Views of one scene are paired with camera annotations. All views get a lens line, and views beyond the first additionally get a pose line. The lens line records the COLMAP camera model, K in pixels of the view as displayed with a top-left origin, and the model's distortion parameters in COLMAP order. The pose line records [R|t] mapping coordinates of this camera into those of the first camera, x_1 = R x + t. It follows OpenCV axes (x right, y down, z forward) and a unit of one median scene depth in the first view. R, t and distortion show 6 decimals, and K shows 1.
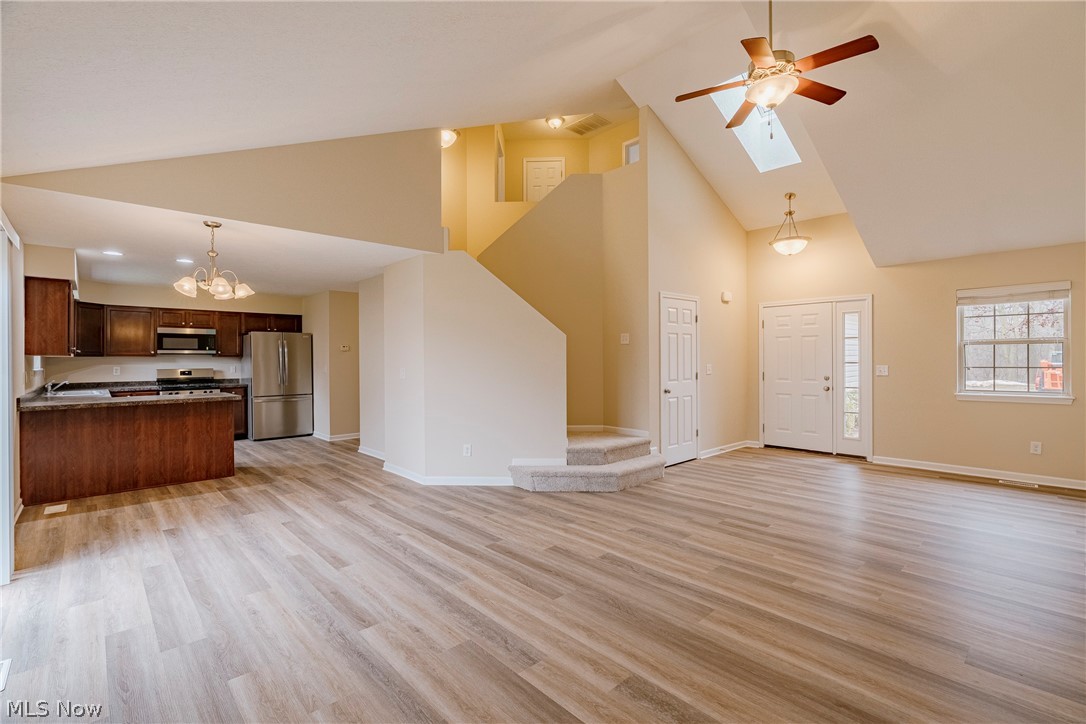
lens RADIAL K [[494.1, 0, 540.5], [0, 494.1, 359.0], [0, 0, 1]] dist [-0.003469, 0.000524]
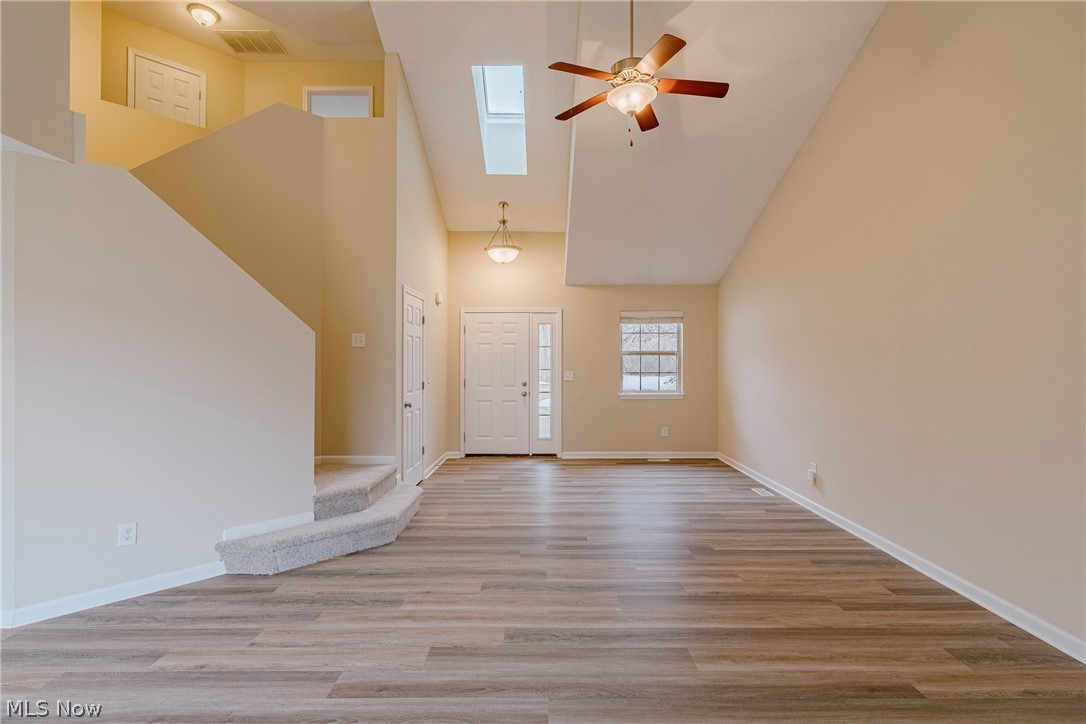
lens RADIAL K [[514.8, 0, 546.4], [0, 514.8, 359.3], [0, 0, 1]] dist [-0.012060, 0.004982]
pose [[0.673100, 0.009552, 0.739490, -0.272612], [-0.003508, 0.999947, -0.009723, -0.005049], [-0.739543, 0.003950, 0.673098, 0.293064]]
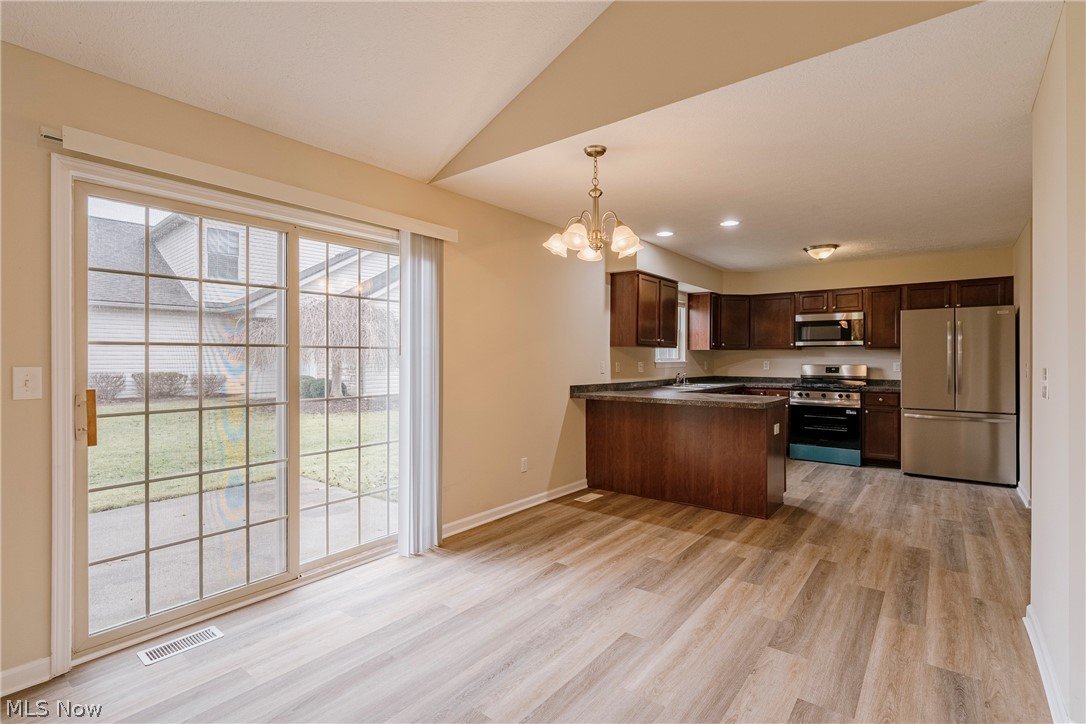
lens RADIAL K [[505.8, 0, 544.3], [0, 505.8, 359.9], [0, 0, 1]] dist [-0.005387, 0.000874]
pose [[0.159573, 0.007967, -0.987154, 0.024513], [-0.003440, 0.999966, 0.007514, 0.012505], [0.987180, 0.002197, 0.159595, 0.667011]]
